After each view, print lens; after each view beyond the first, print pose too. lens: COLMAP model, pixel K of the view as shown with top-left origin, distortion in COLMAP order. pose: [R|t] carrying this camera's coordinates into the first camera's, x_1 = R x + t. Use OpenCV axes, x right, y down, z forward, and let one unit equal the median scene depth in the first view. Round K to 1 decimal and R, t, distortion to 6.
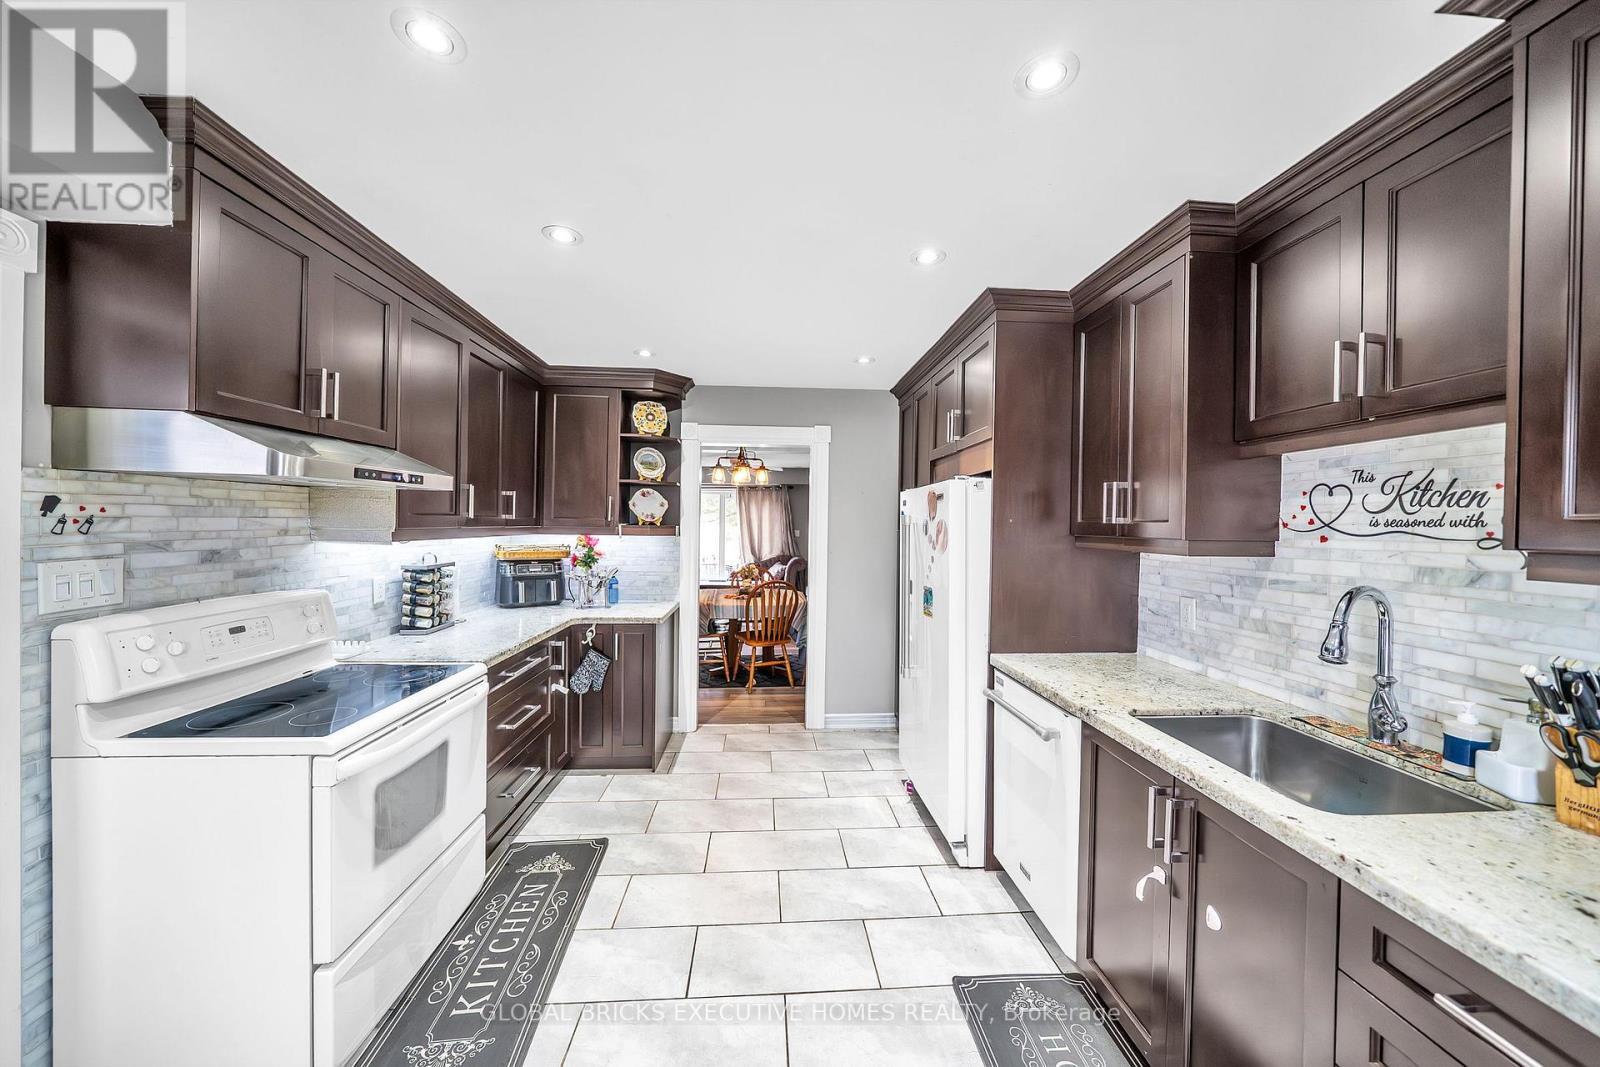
lens RADIAL K [[546.7, 0, 799.4], [0, 546.7, 530.1], [0, 0, 1]] dist [-0.006824, 0.000023]
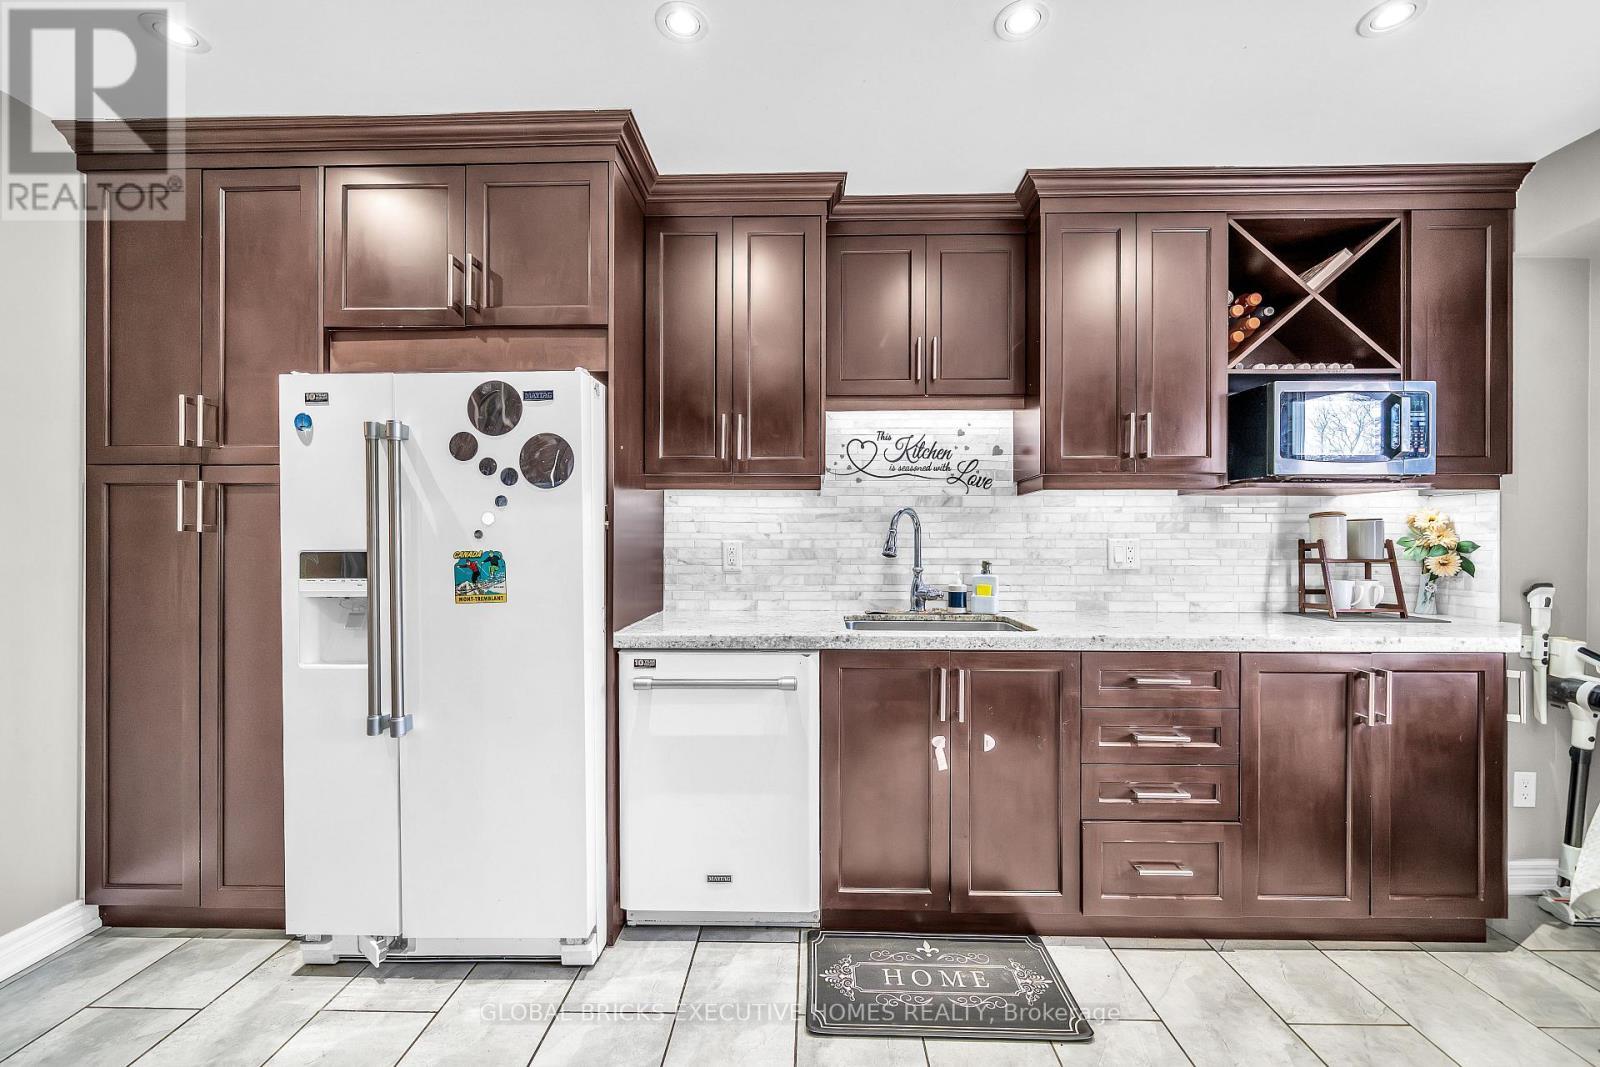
lens RADIAL K [[661.0, 0, 809.3], [0, 661.0, 540.3], [0, 0, 1]] dist [-0.001663, 0.000156]
pose [[0.091891, -0.015767, 0.995644, -0.550669], [0.009492, 0.999843, 0.014957, 0.112748], [-0.995724, 0.008077, 0.092026, 0.783089]]
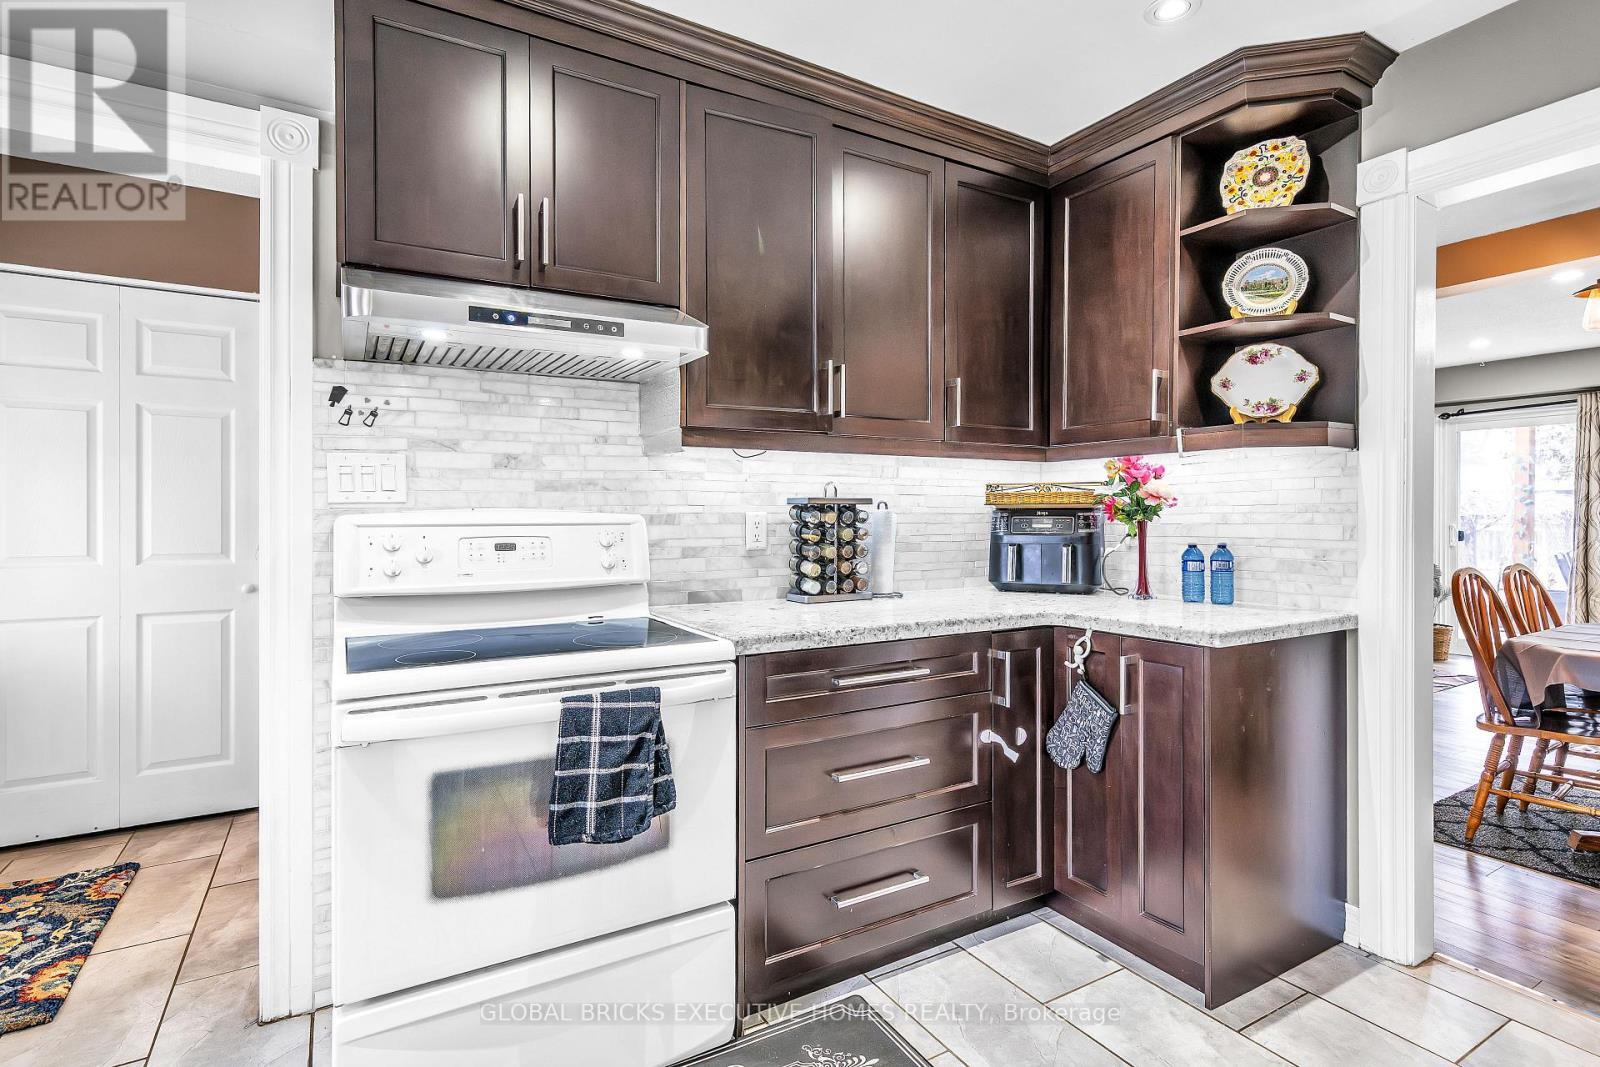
lens RADIAL K [[783.8, 0, 801.1], [0, 783.8, 516.7], [0, 0, 1]] dist [0.000926, 0.000651]
pose [[0.452874, -0.012191, -0.891491, 0.202113], [-0.001625, 0.999894, -0.014499, 0.131688], [0.891573, 0.008015, 0.452806, 0.732753]]
